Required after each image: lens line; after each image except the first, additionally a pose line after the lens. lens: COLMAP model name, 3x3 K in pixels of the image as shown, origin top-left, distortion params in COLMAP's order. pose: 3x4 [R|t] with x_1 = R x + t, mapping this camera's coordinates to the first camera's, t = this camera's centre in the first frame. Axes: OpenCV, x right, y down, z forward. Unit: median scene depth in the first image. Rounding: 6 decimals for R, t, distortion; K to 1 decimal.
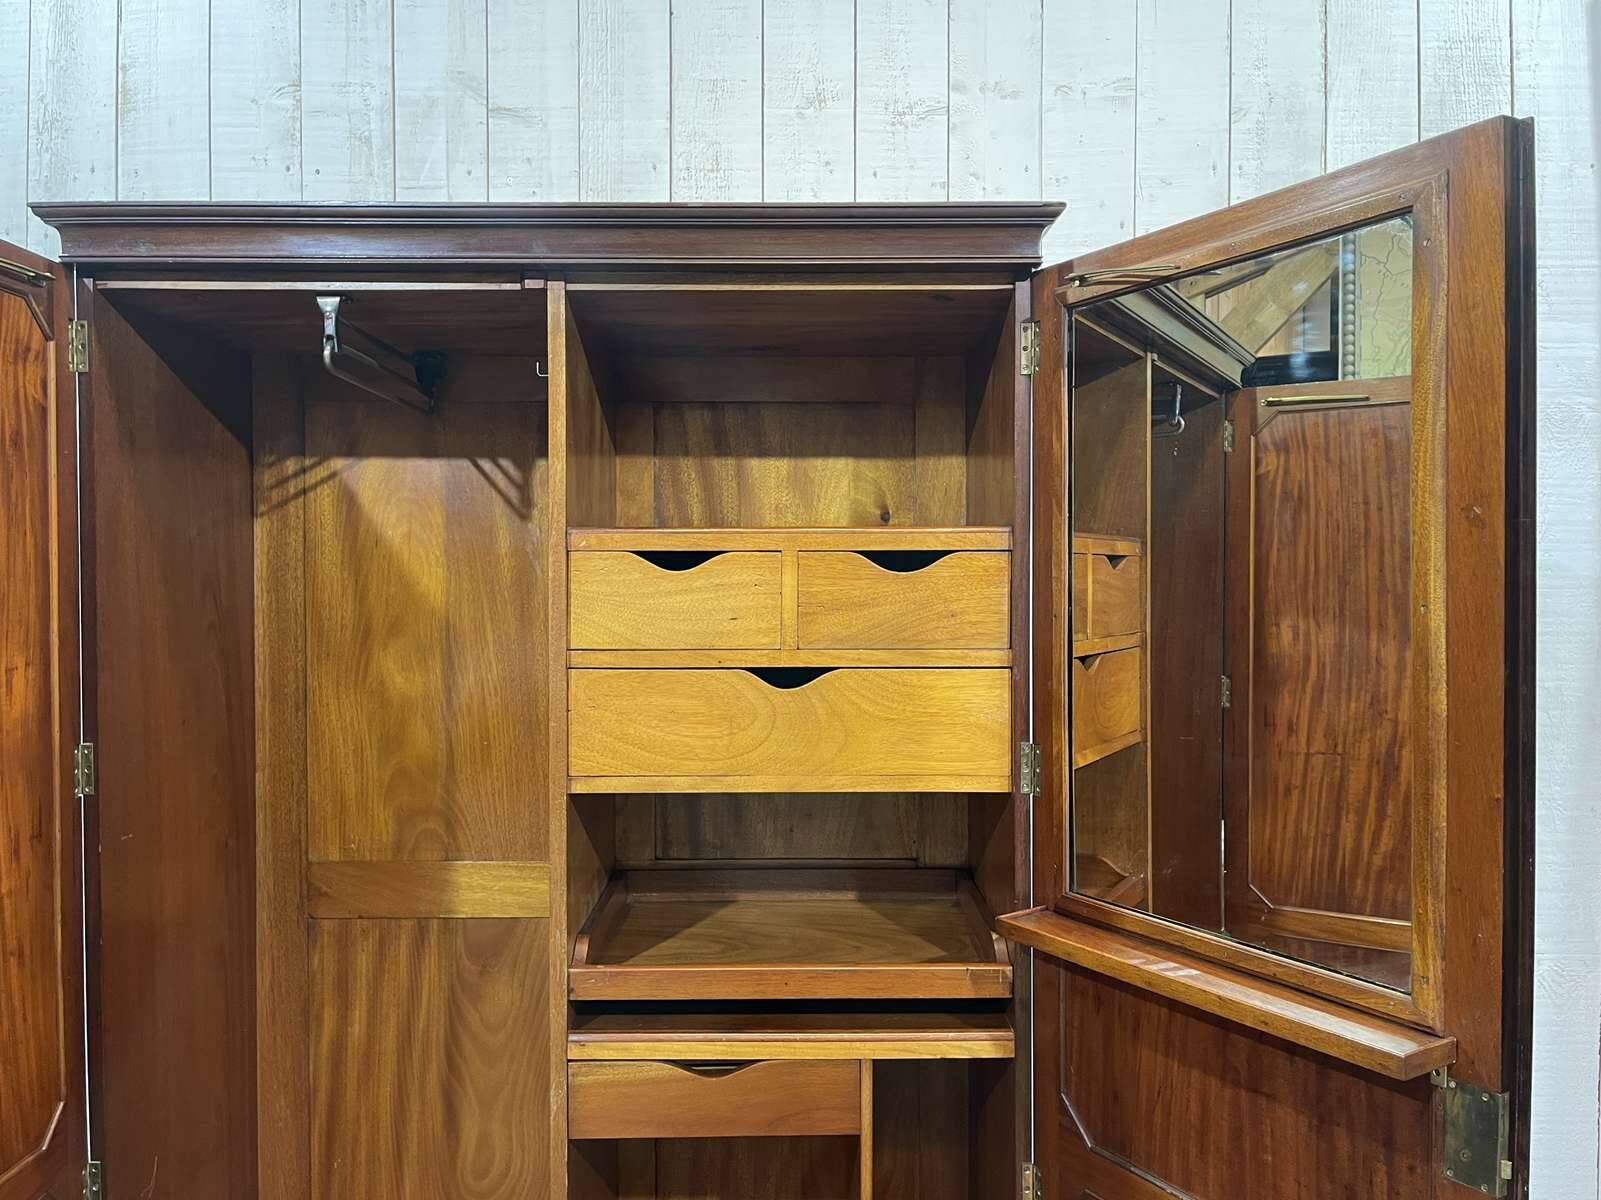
lens RADIAL K [[1277.9, 0, 792.2], [0, 1277.9, 614.4], [0, 0, 1]] dist [0.062765, -0.079382]
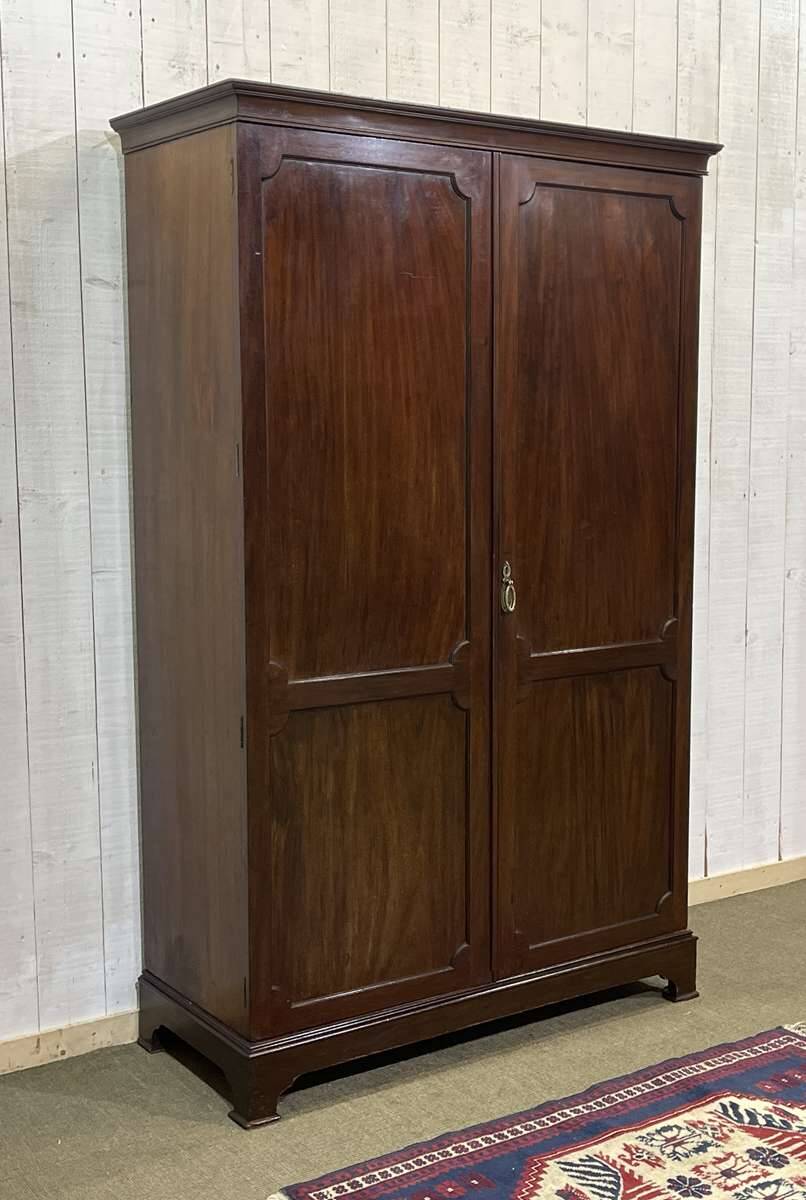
lens RADIAL K [[1532.2, 0, 431.7], [0, 1532.2, 606.5], [0, 0, 1]] dist [0.055077, 0.000000]
pose [[0.820824, -0.071942, 0.566633, -1.079566], [0.007654, 0.993333, 0.115030, 0.064245], [-0.571130, -0.090082, 0.815902, -0.478190]]
